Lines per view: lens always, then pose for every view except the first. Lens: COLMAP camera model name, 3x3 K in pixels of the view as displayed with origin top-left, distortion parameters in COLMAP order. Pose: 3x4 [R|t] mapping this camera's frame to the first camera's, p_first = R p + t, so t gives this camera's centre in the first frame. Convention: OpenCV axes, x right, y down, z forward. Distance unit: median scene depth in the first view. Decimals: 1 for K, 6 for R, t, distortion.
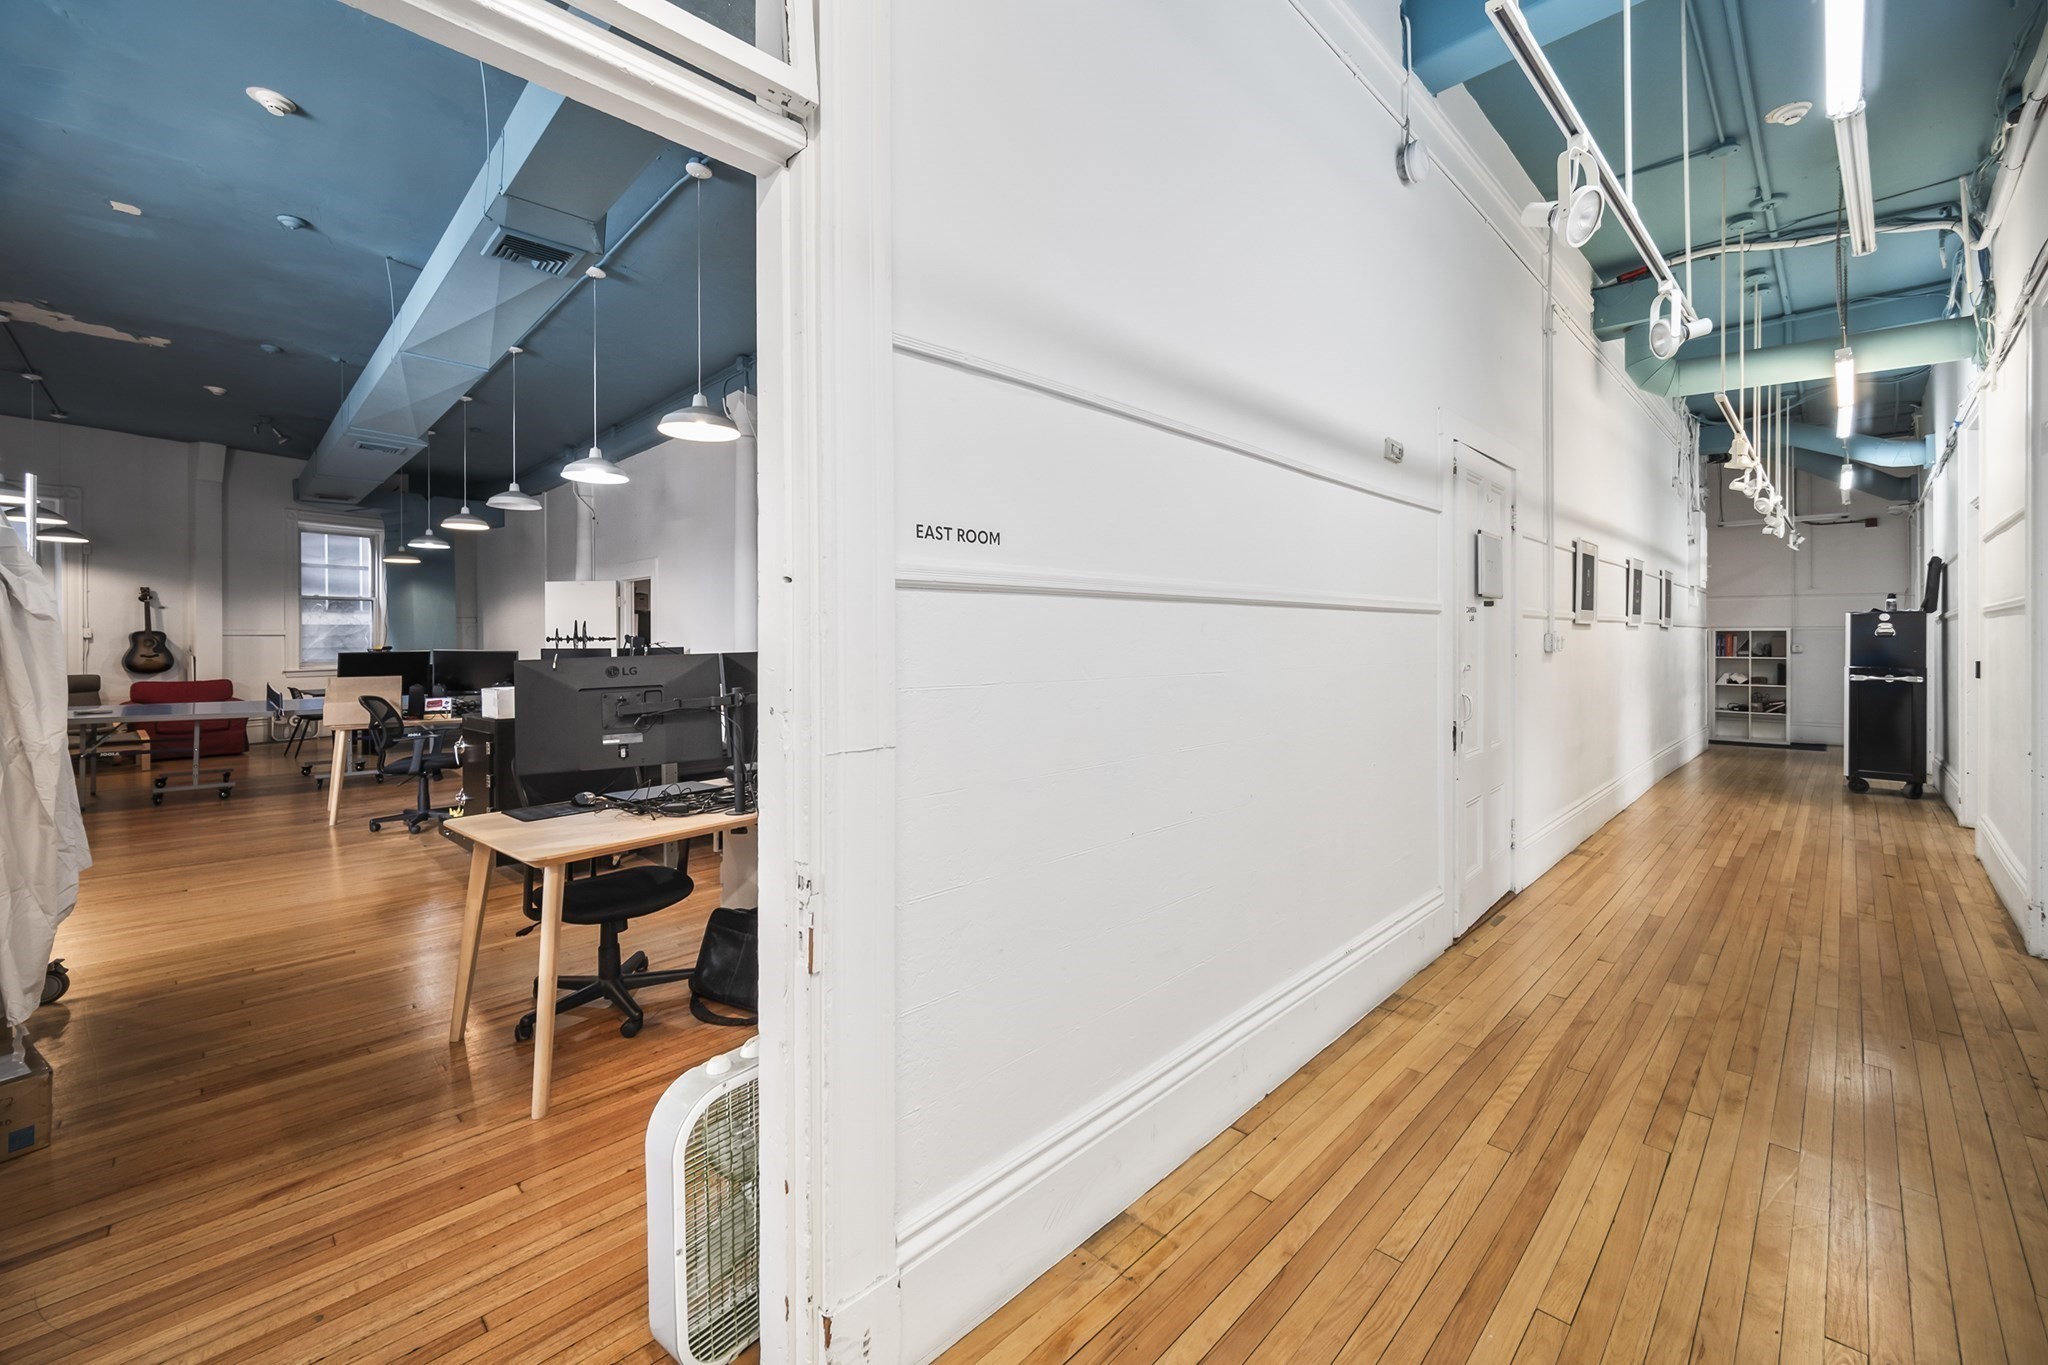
lens RADIAL K [[826.3, 0, 1029.2], [0, 826.3, 636.7], [0, 0, 1]] dist [-0.000667, -0.000026]
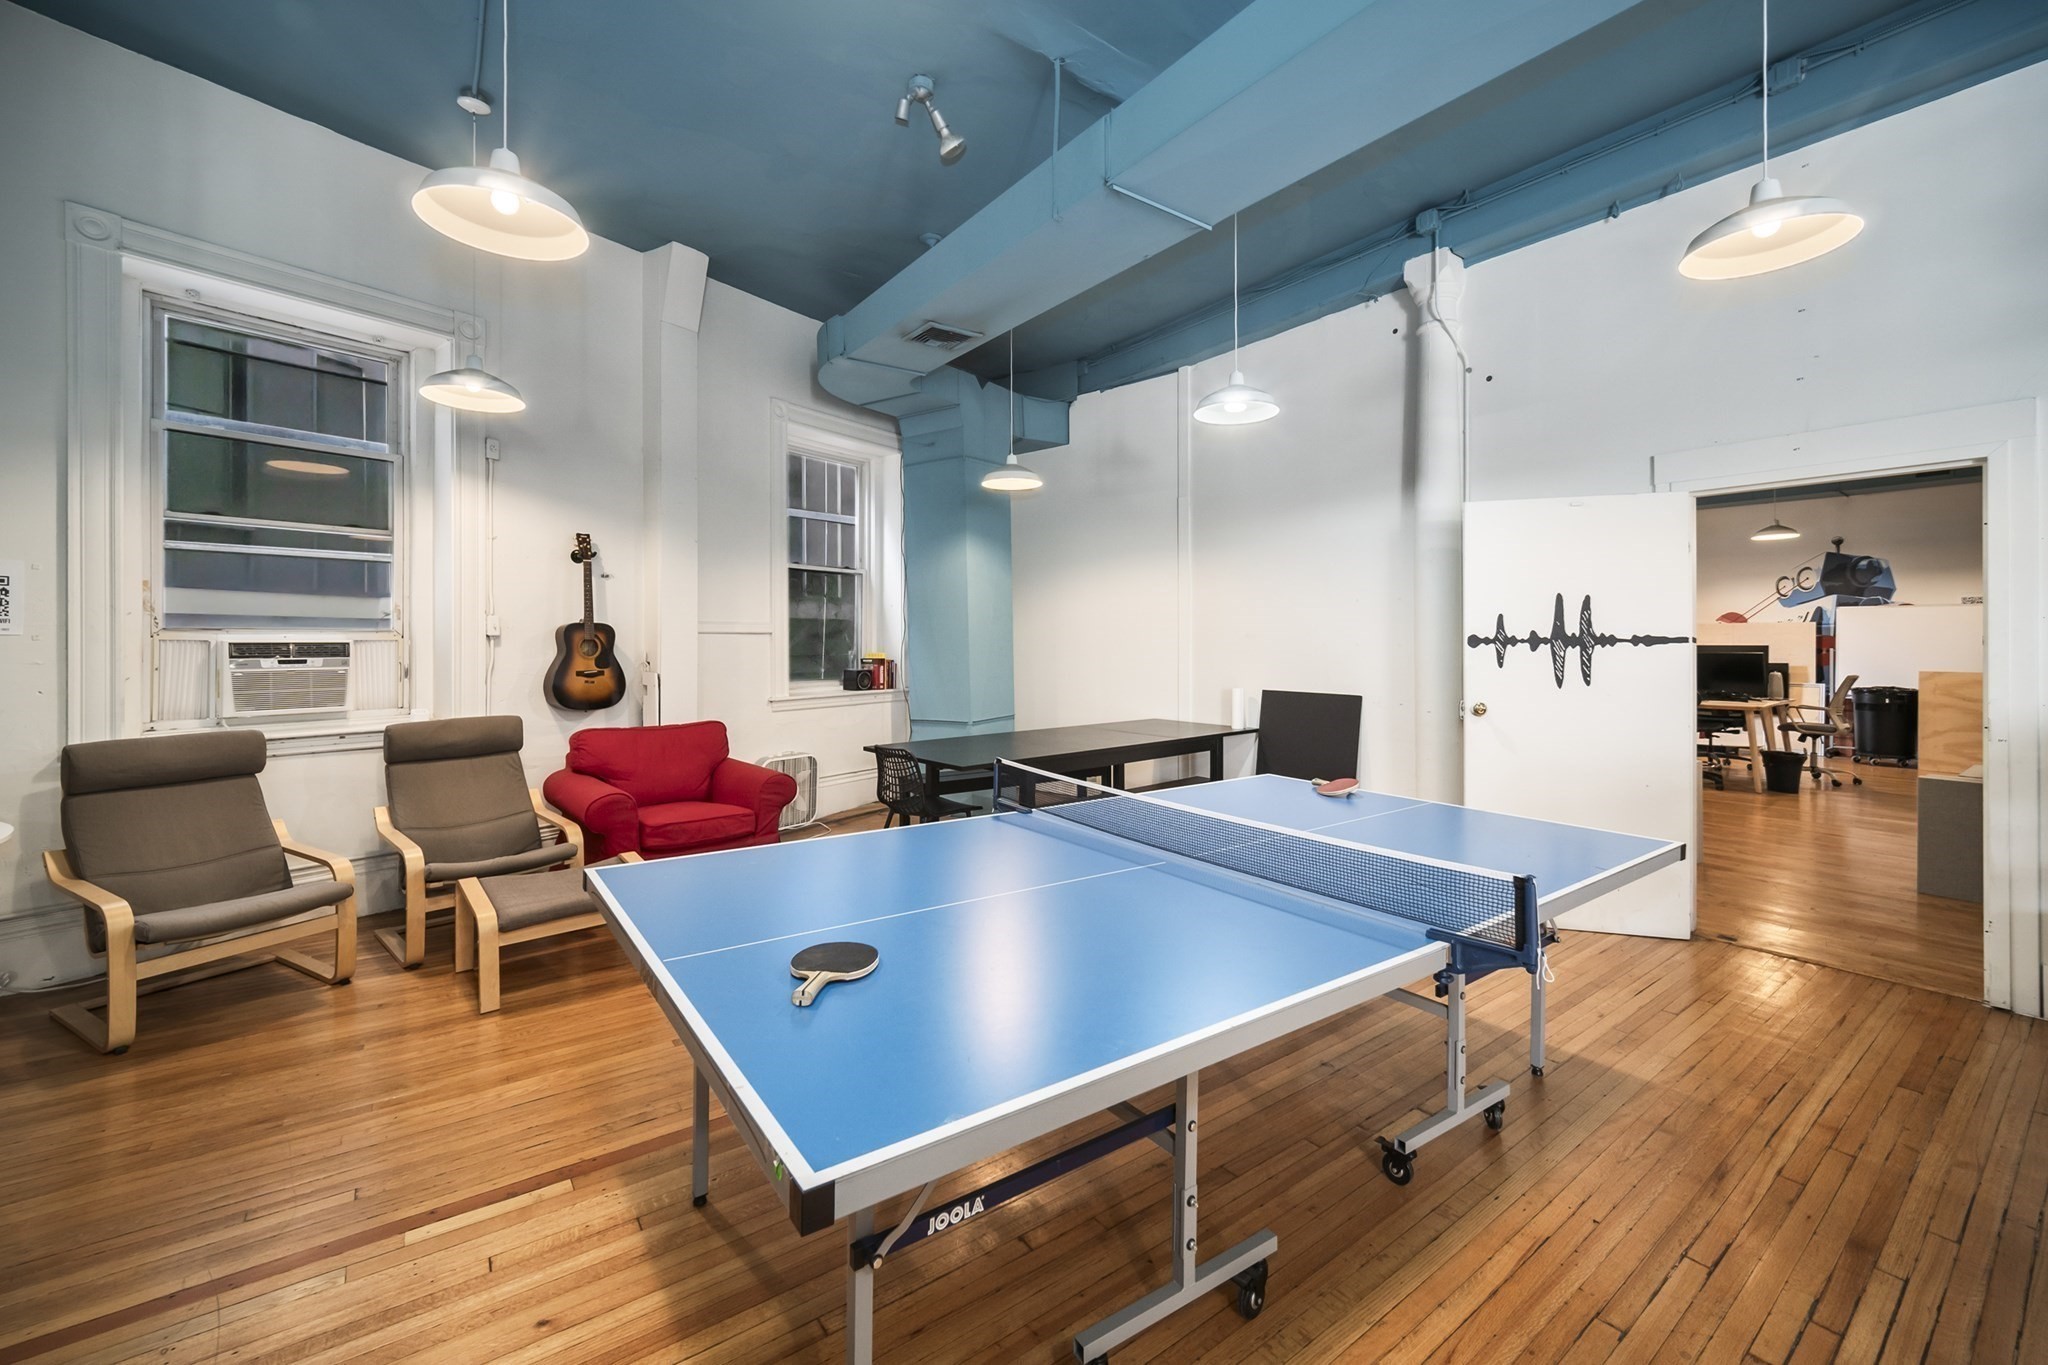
lens RADIAL K [[826.3, 0, 1029.2], [0, 826.3, 636.7], [0, 0, 1]] dist [-0.000667, -0.000026]
pose [[0.986803, 0.000485, -0.161923, -0.731455], [-0.003192, 0.999859, -0.016456, 0.008359], [0.161892, 0.016756, 0.986666, 0.562839]]
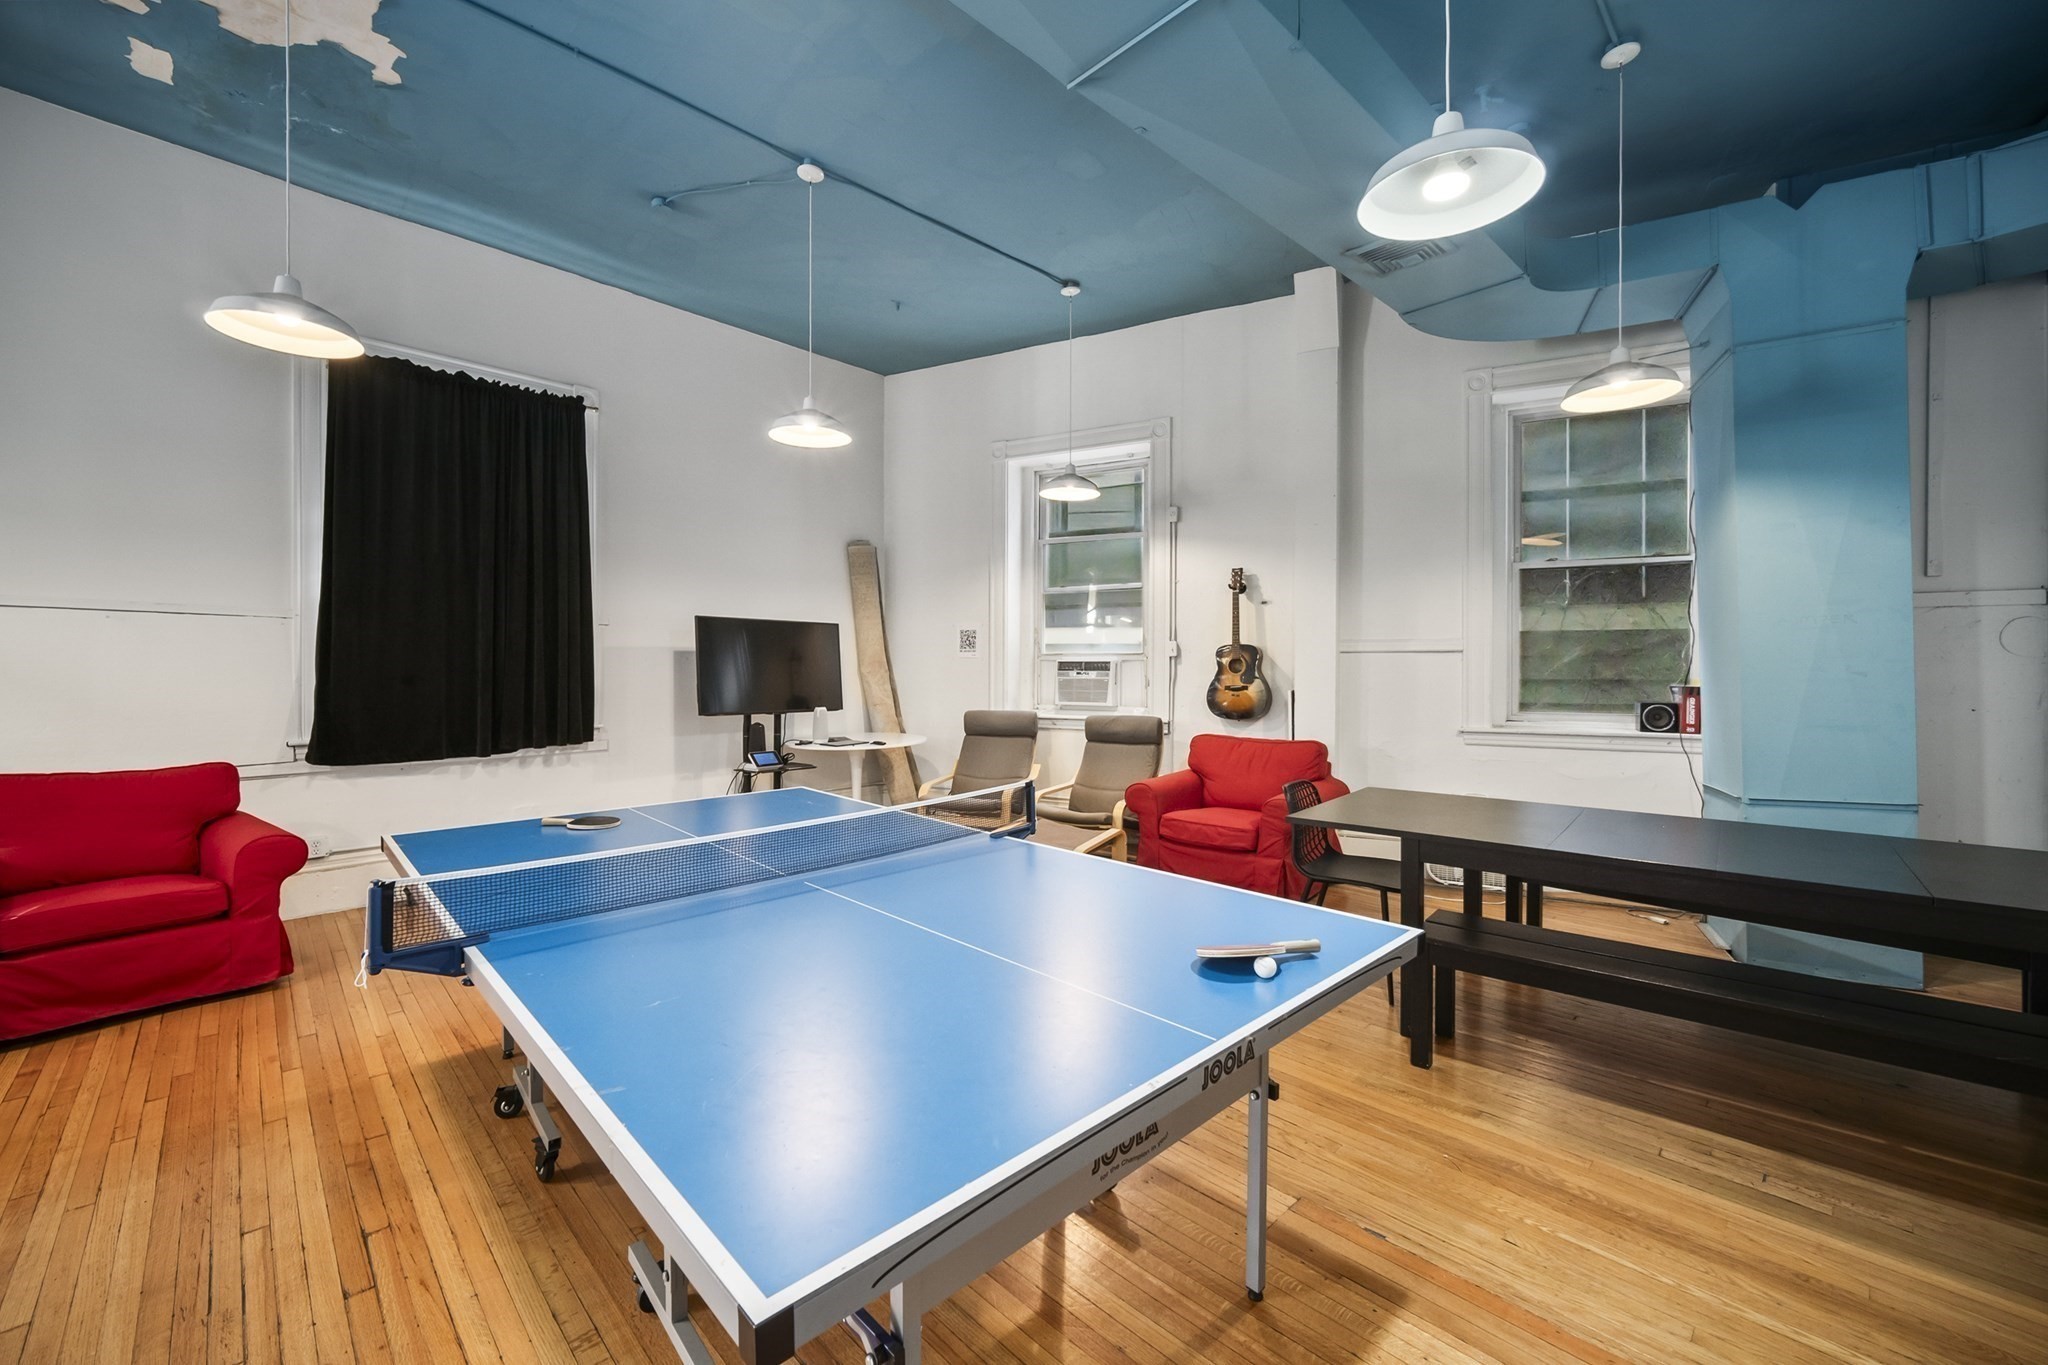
lens RADIAL K [[814.3, 0, 1023.1], [0, 814.3, 674.3], [0, 0, 1]] dist [-0.000038, 0.000183]
pose [[-0.014290, 0.010277, -0.999845, -0.508696], [-0.015320, 0.999828, 0.010496, 0.009926], [0.999781, 0.015468, -0.014130, 0.860727]]
